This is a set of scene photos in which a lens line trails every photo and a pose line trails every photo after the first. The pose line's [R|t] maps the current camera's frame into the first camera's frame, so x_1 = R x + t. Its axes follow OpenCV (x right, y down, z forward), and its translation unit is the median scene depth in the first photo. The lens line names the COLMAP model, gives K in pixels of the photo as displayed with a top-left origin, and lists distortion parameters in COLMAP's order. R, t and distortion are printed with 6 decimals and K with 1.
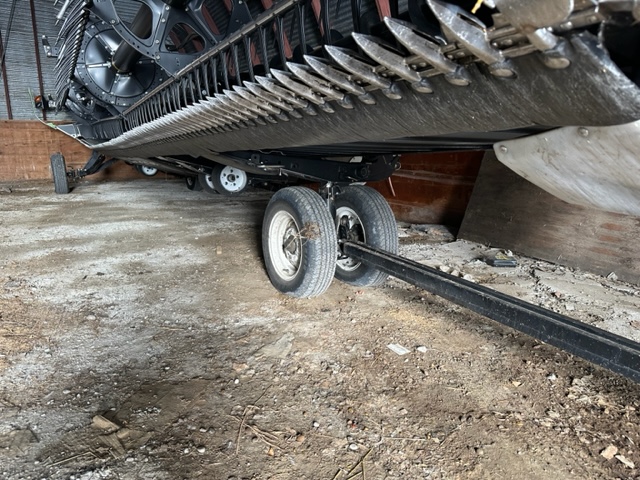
lens RADIAL K [[457.9, 0, 321.5], [0, 457.9, 242.8], [0, 0, 1]] dist [0.022624, -0.025268]
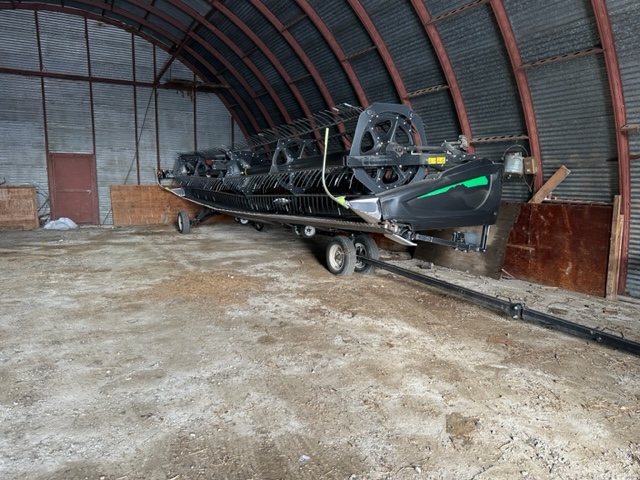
lens RADIAL K [[457.9, 0, 319.4], [0, 457.9, 241.1], [0, 0, 1]] dist [0.022624, -0.025268]
pose [[0.999438, 0.003694, -0.033305, -0.127931], [-0.006333, 0.996817, -0.079469, 0.176339], [0.032905, 0.079635, 0.996281, -2.381224]]
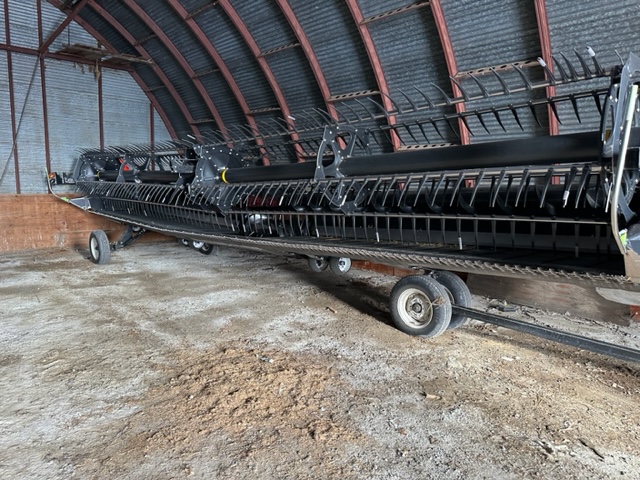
lens RADIAL K [[457.9, 0, 320.5], [0, 457.9, 242.2], [0, 0, 1]] dist [0.022624, -0.025268]
pose [[0.974241, -0.028744, 0.223669, -1.148283], [0.047684, 0.995674, -0.079743, -0.176224], [-0.220409, 0.088354, 0.971398, -0.926064]]
